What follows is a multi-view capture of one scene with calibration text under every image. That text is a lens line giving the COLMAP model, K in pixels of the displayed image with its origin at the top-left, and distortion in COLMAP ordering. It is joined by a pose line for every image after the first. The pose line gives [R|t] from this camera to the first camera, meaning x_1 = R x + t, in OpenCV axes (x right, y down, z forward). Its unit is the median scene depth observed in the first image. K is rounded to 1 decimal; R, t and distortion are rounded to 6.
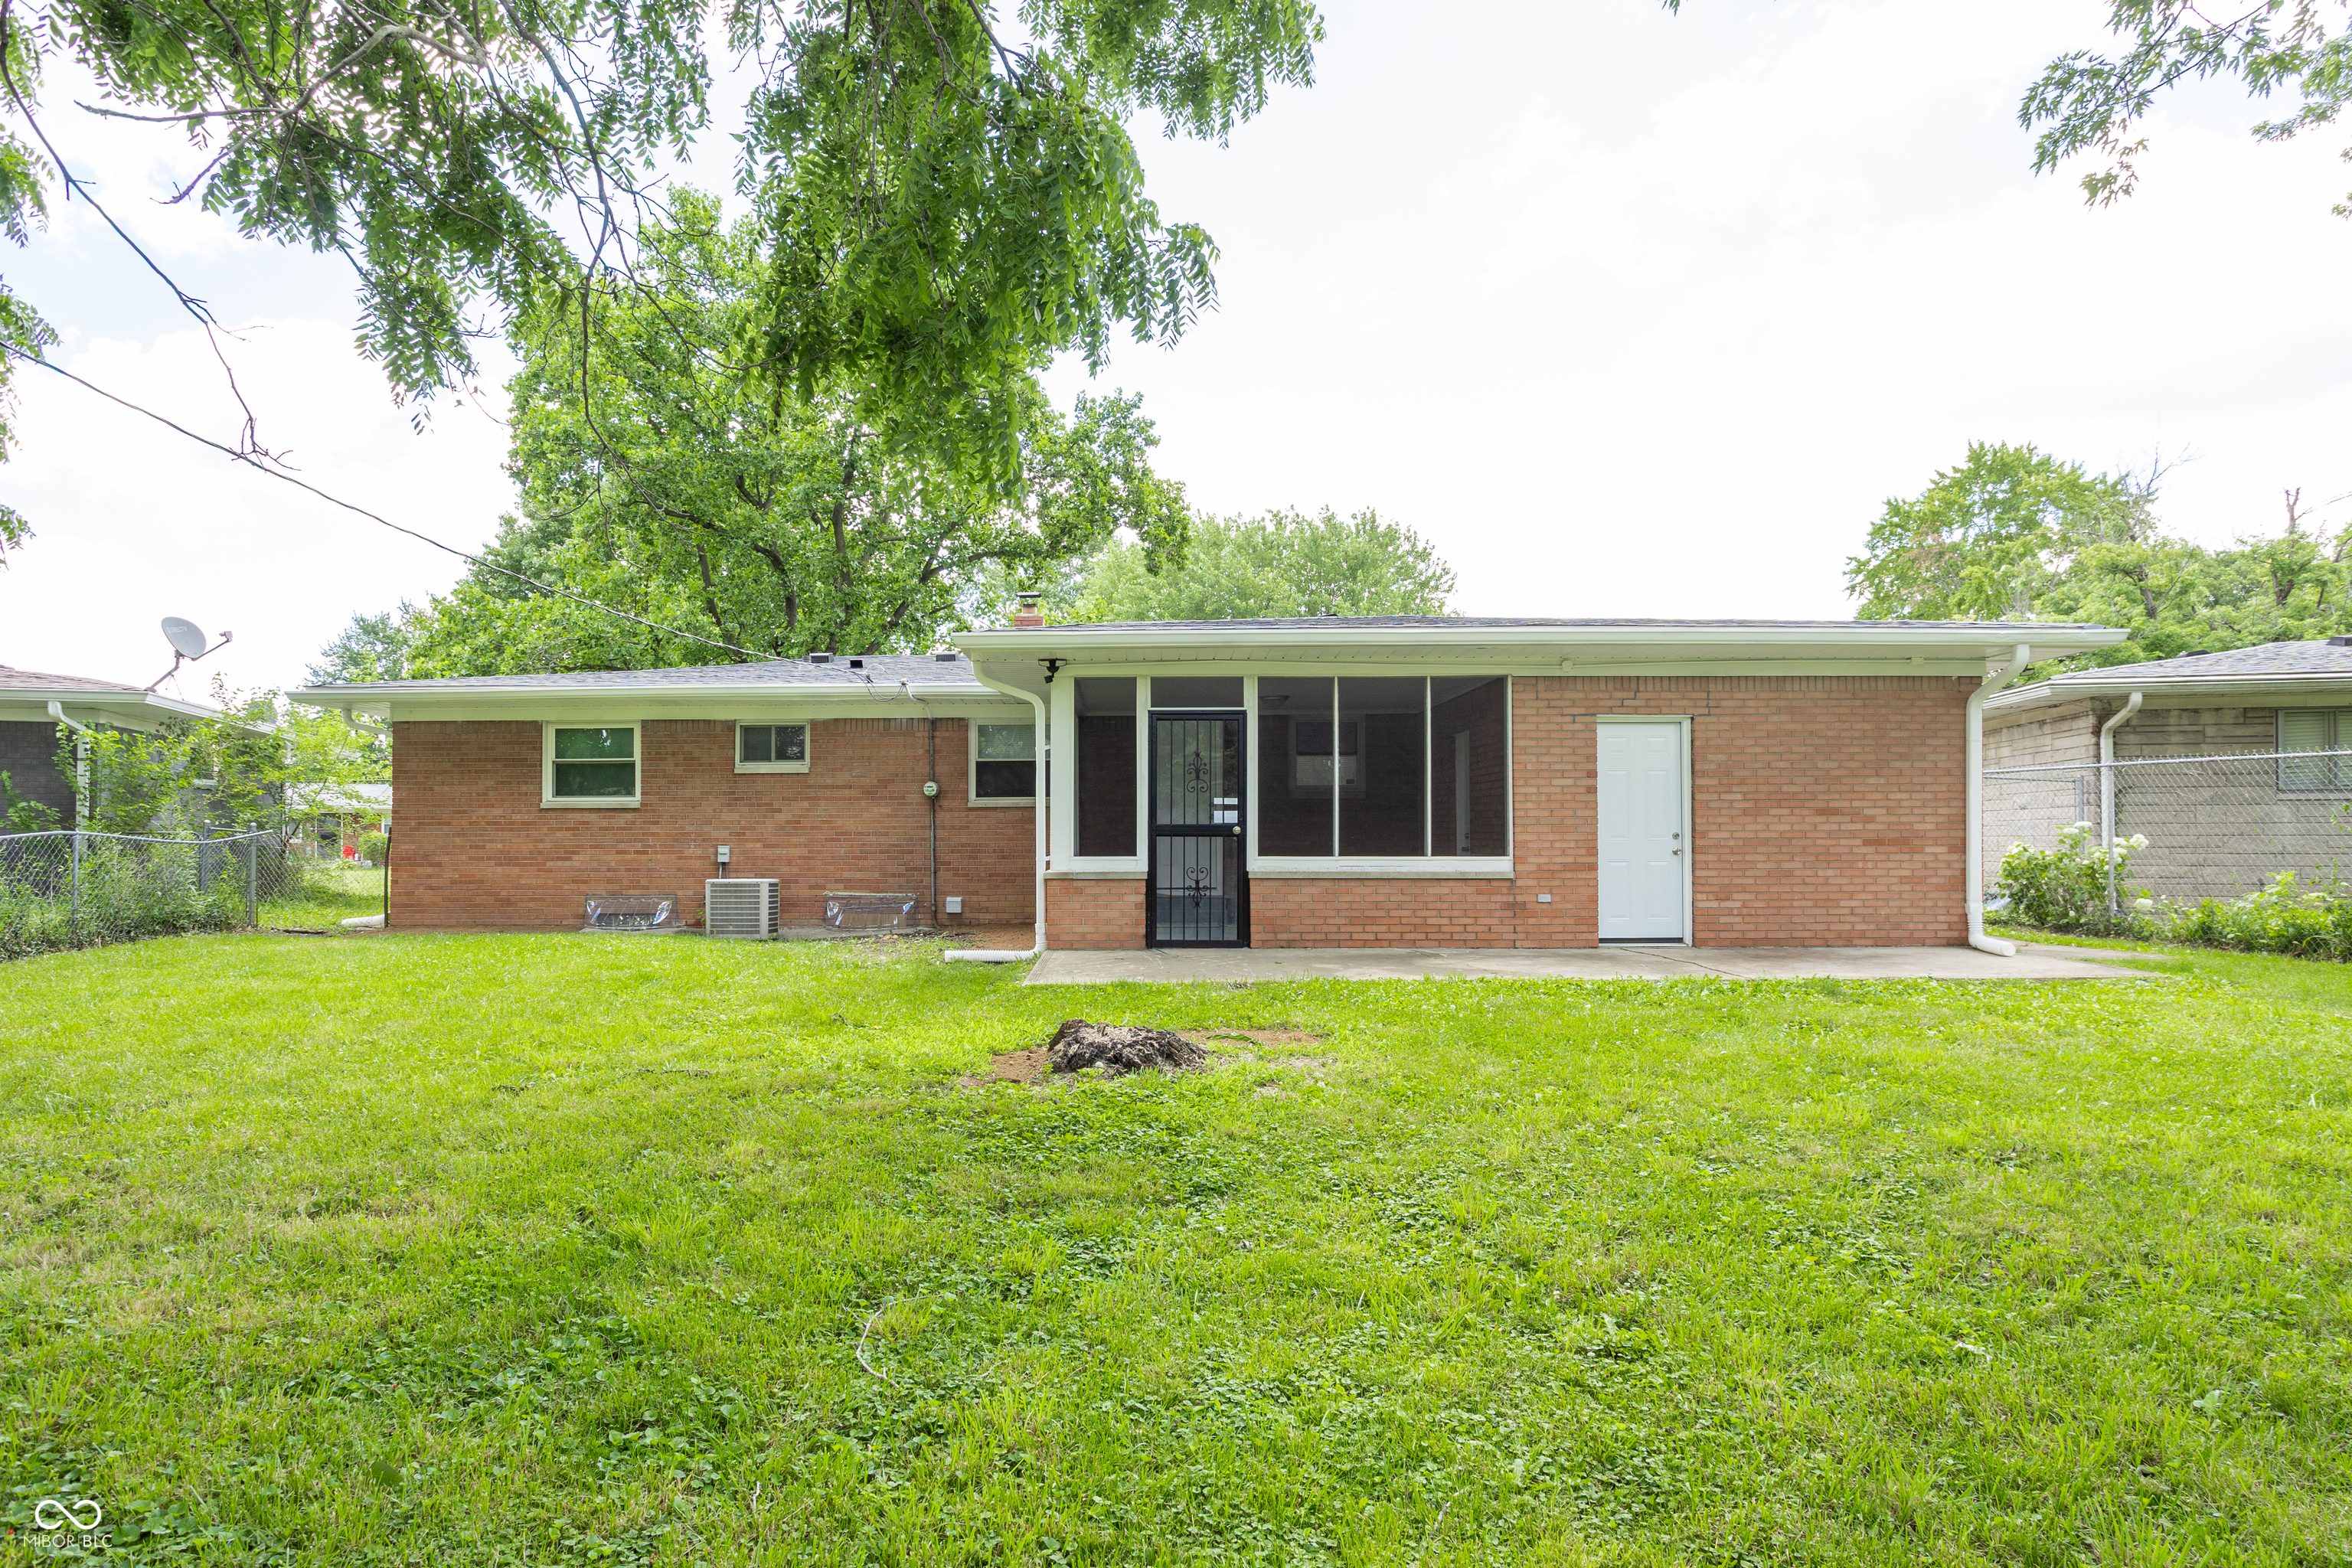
lens RADIAL K [[1115.7, 0, 1176.0], [0, 1115.7, 784.0], [0, 0, 1]] dist [-0.043042, 0.022071]
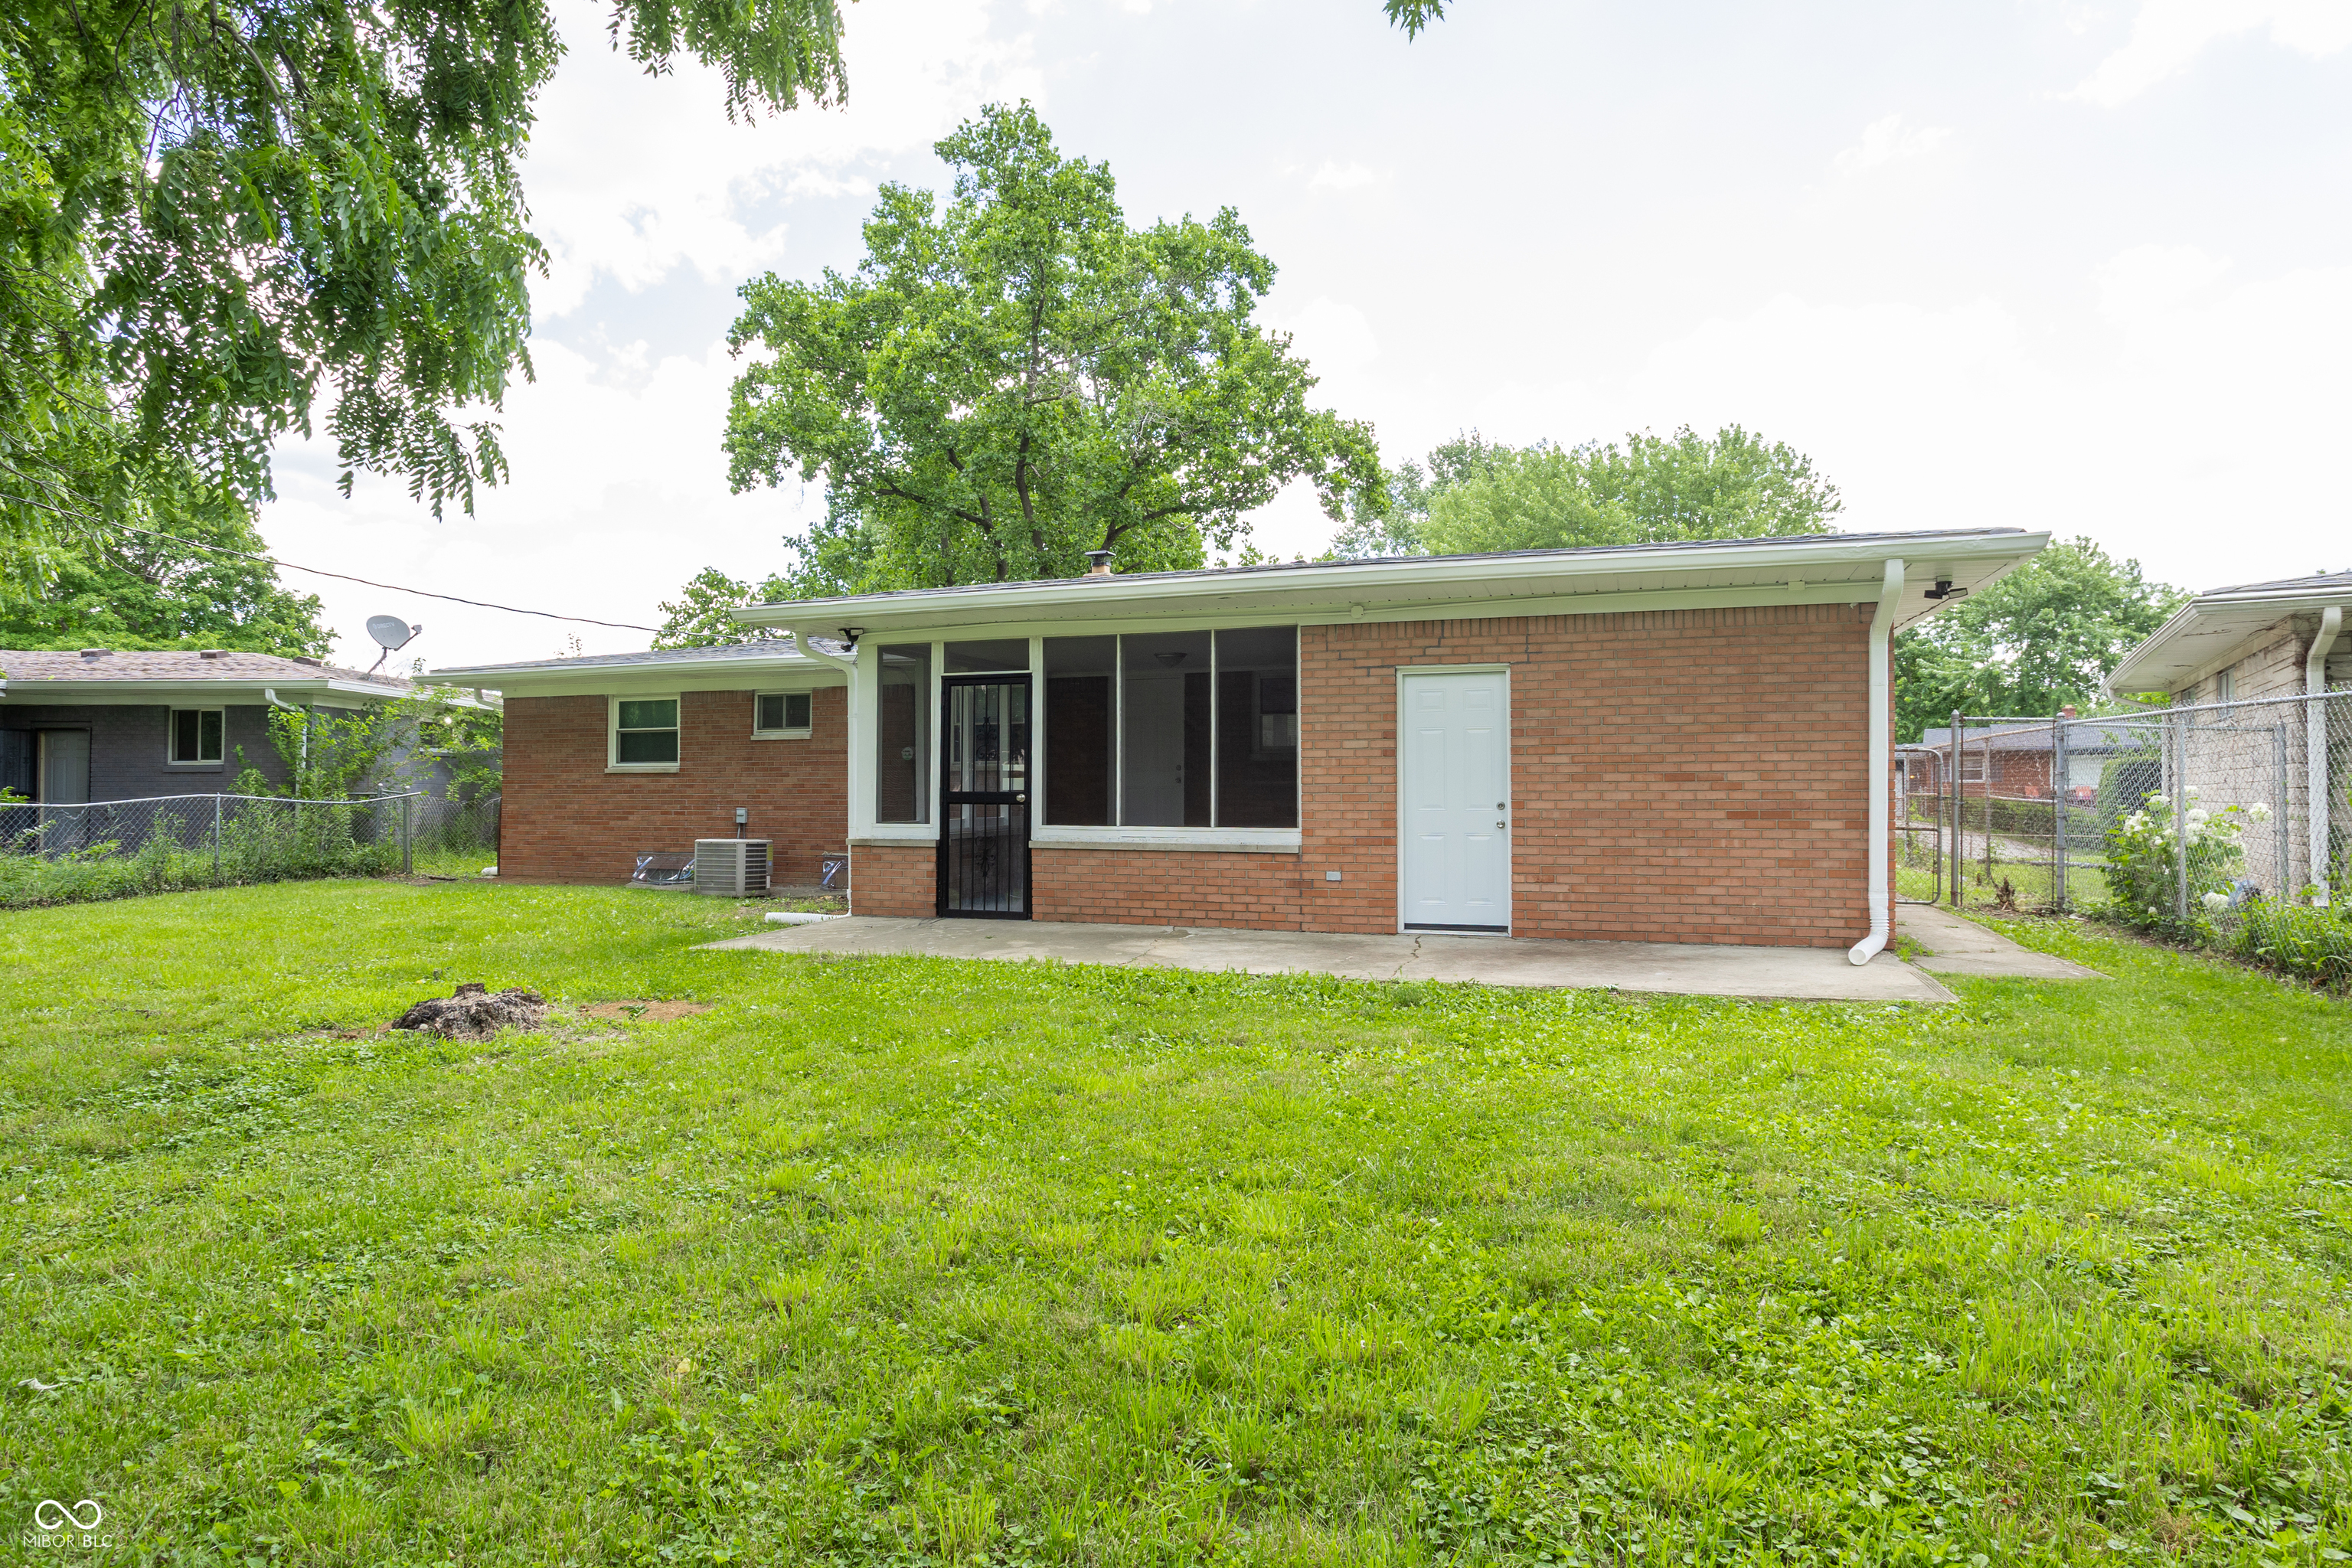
lens RADIAL K [[1165.9, 0, 1224.1], [0, 1165.9, 720.5], [0, 0, 1]] dist [-0.053934, 0.028116]
pose [[0.958725, -0.016262, -0.283868, 0.507085], [0.011982, 0.999787, -0.016806, -0.006087], [0.284081, 0.012711, 0.958716, 0.085935]]
